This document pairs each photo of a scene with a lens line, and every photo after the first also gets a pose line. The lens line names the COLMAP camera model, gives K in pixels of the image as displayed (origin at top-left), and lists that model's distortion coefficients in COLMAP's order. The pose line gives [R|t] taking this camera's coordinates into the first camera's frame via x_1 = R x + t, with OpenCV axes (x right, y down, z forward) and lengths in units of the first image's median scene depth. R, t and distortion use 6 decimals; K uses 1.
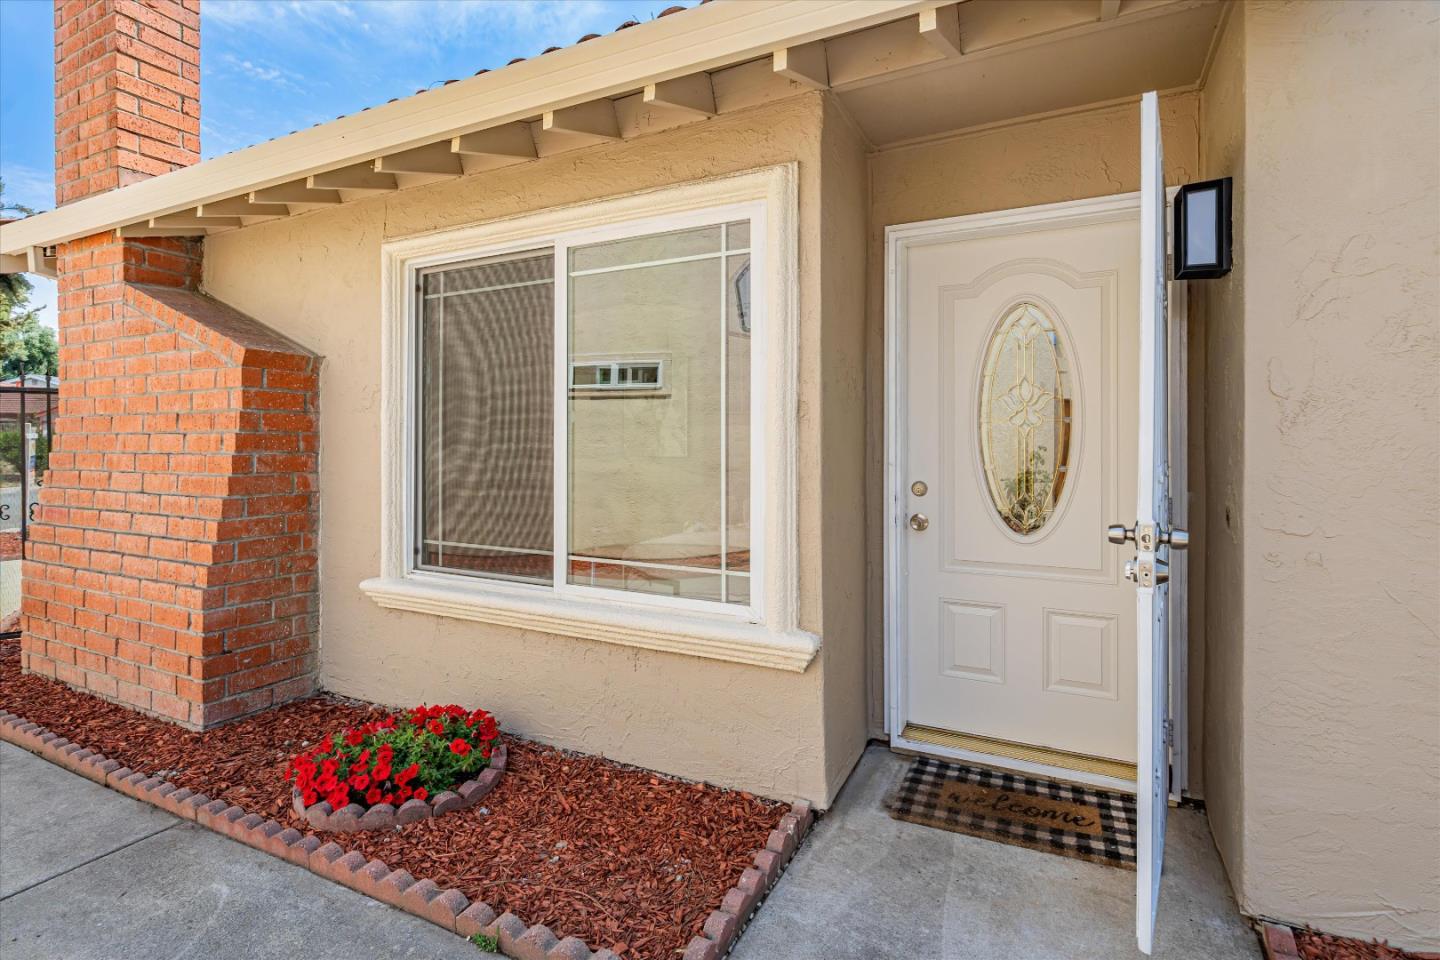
lens RADIAL K [[676.4, 0, 720.8], [0, 676.4, 451.4], [0, 0, 1]] dist [-0.000935, -0.000113]
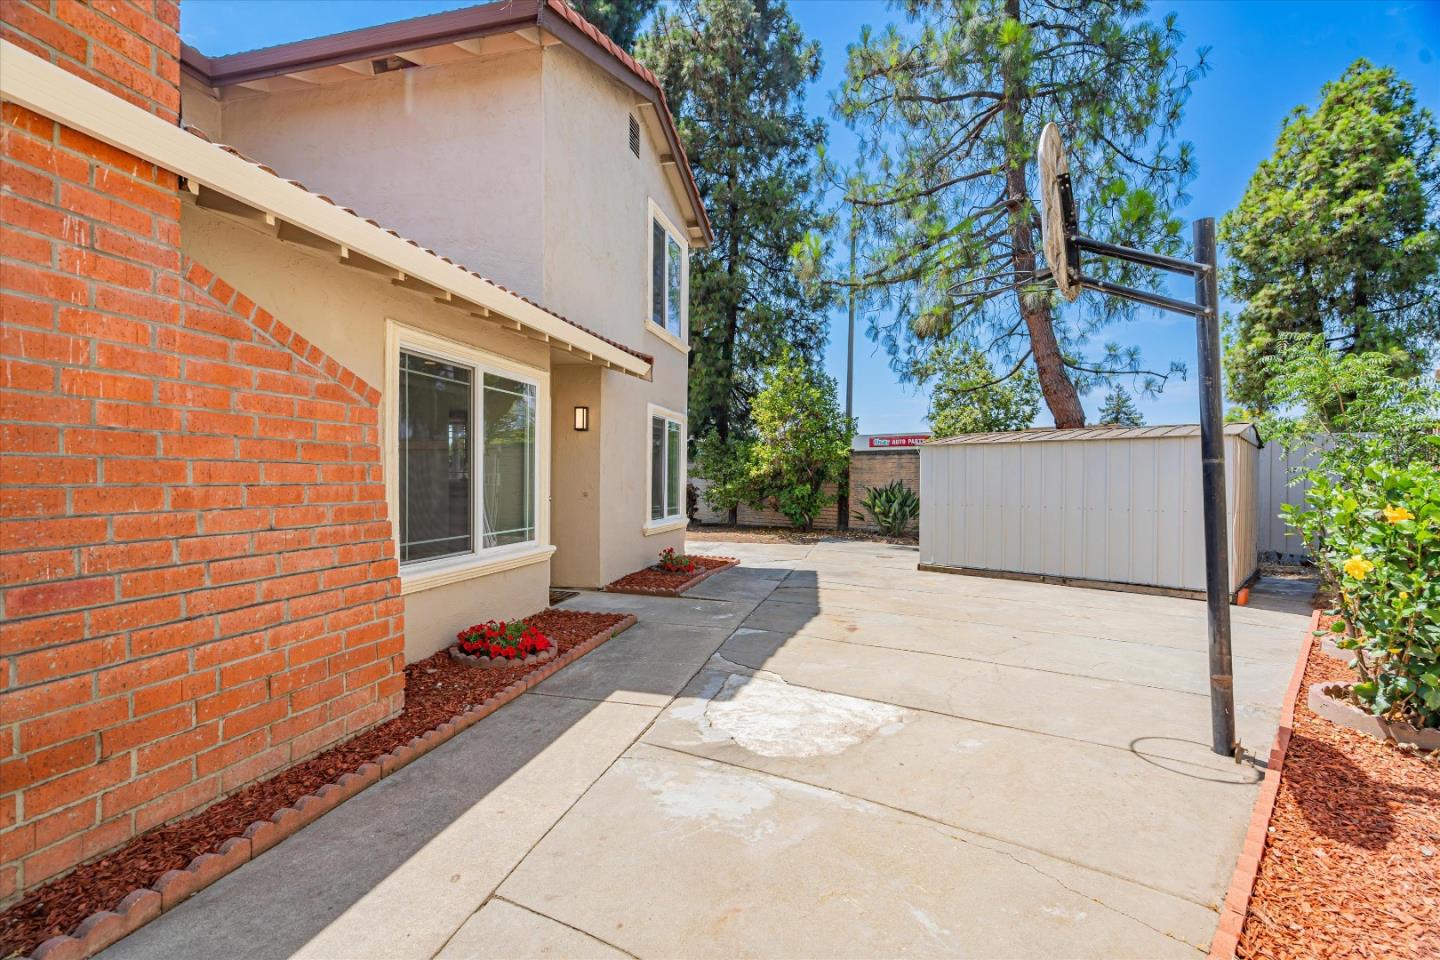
lens RADIAL K [[670.2, 0, 710.3], [0, 670.2, 476.9], [0, 0, 1]] dist [-0.002191, 0.002189]
pose [[-0.202144, -0.006344, 0.979335, -2.346845], [-0.005157, 0.999972, 0.005413, -0.022708], [-0.979342, -0.003956, -0.202171, 0.799978]]
